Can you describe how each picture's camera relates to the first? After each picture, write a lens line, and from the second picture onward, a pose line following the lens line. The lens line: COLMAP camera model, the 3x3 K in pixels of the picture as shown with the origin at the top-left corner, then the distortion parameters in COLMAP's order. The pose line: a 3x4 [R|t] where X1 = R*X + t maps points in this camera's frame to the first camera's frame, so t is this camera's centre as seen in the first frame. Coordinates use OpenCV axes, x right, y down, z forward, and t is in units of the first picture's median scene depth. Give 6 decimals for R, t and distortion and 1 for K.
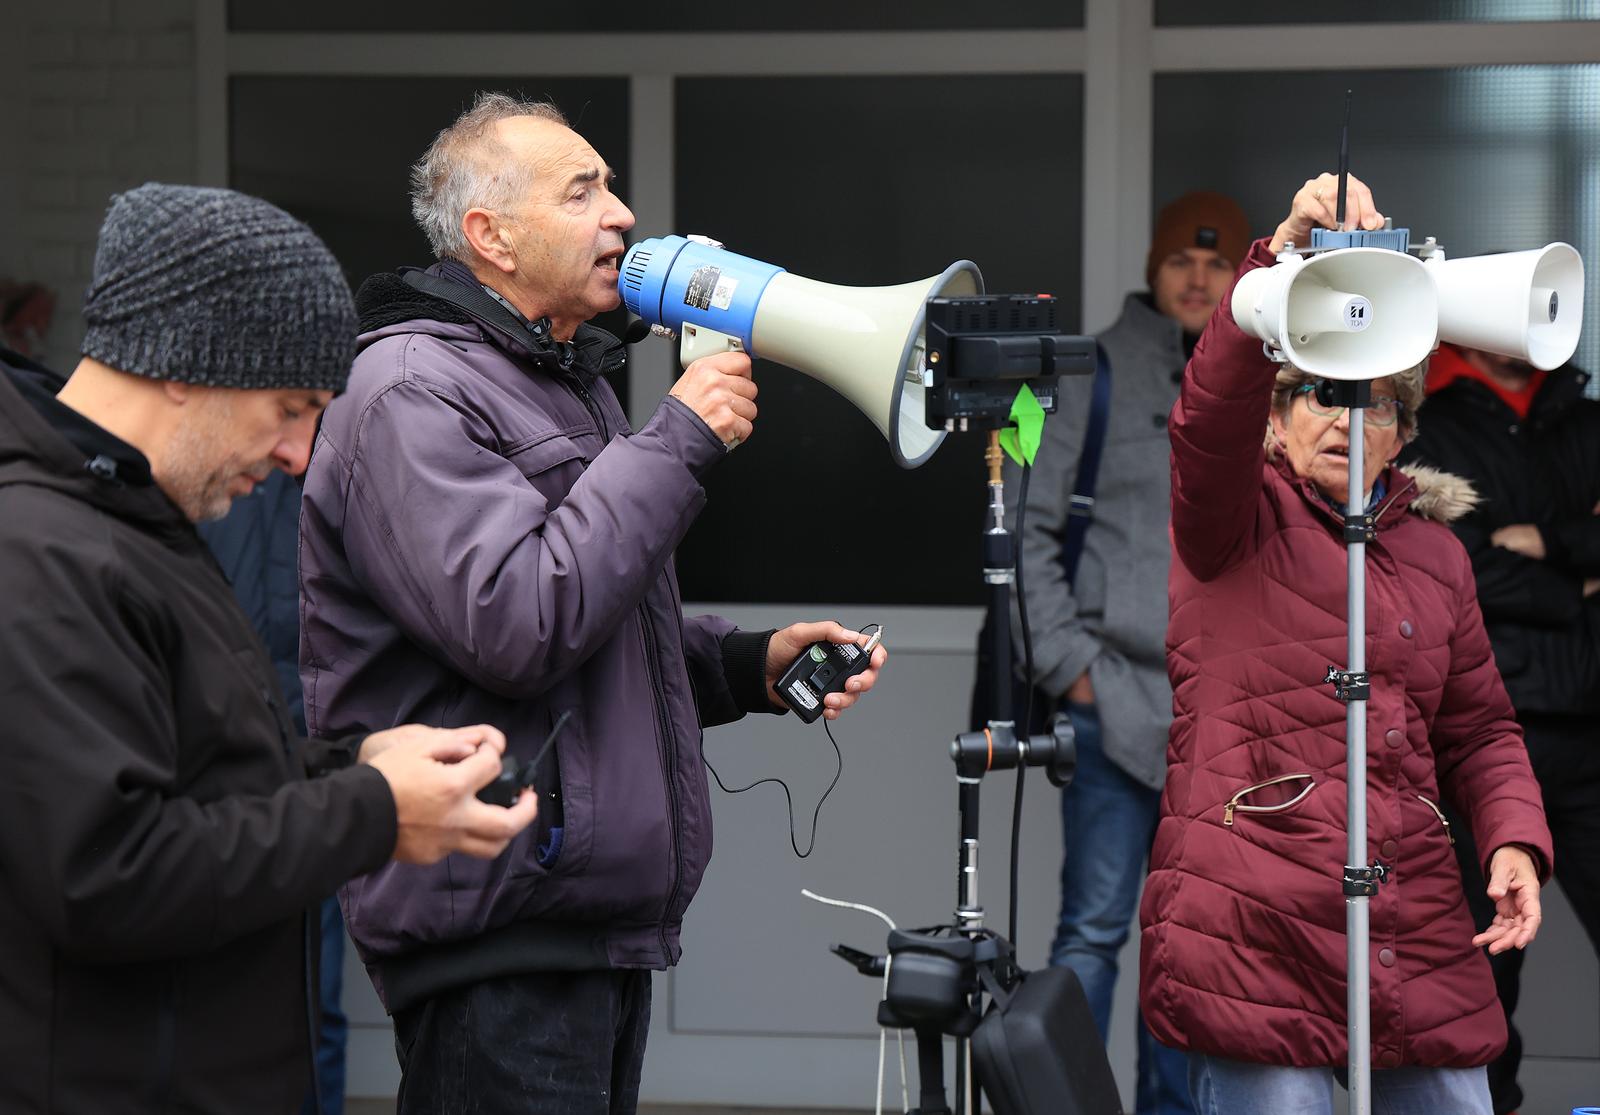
lens RADIAL K [[4957.9, 0, 800.3], [0, 4957.9, 559.2], [0, 0, 1]] dist [-0.076812, 0.000000]
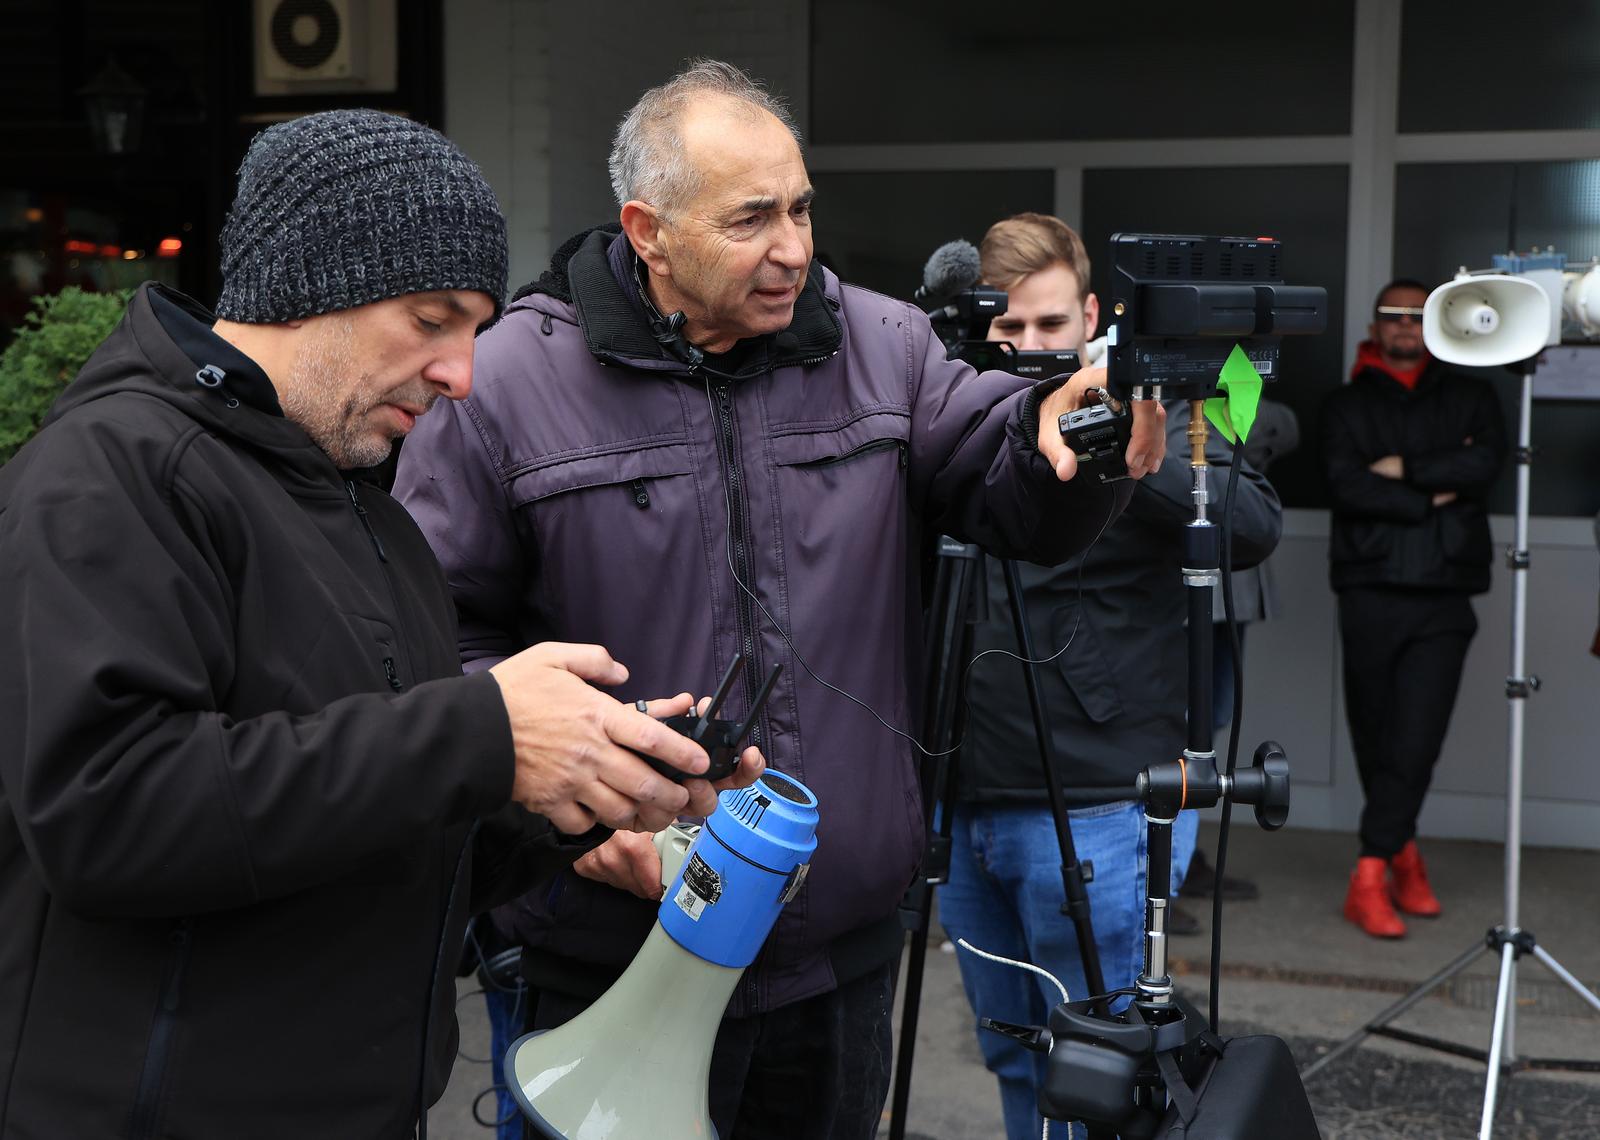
lens RADIAL K [[2692.9, 0, 797.5], [0, 2692.9, 559.1], [0, 0, 1]] dist [0.028010, 0.000000]
pose [[0.989503, 0.021018, -0.142978, 0.037824], [-0.015902, 0.999195, 0.036833, -0.015095], [0.143637, -0.034173, 0.989040, 0.545500]]
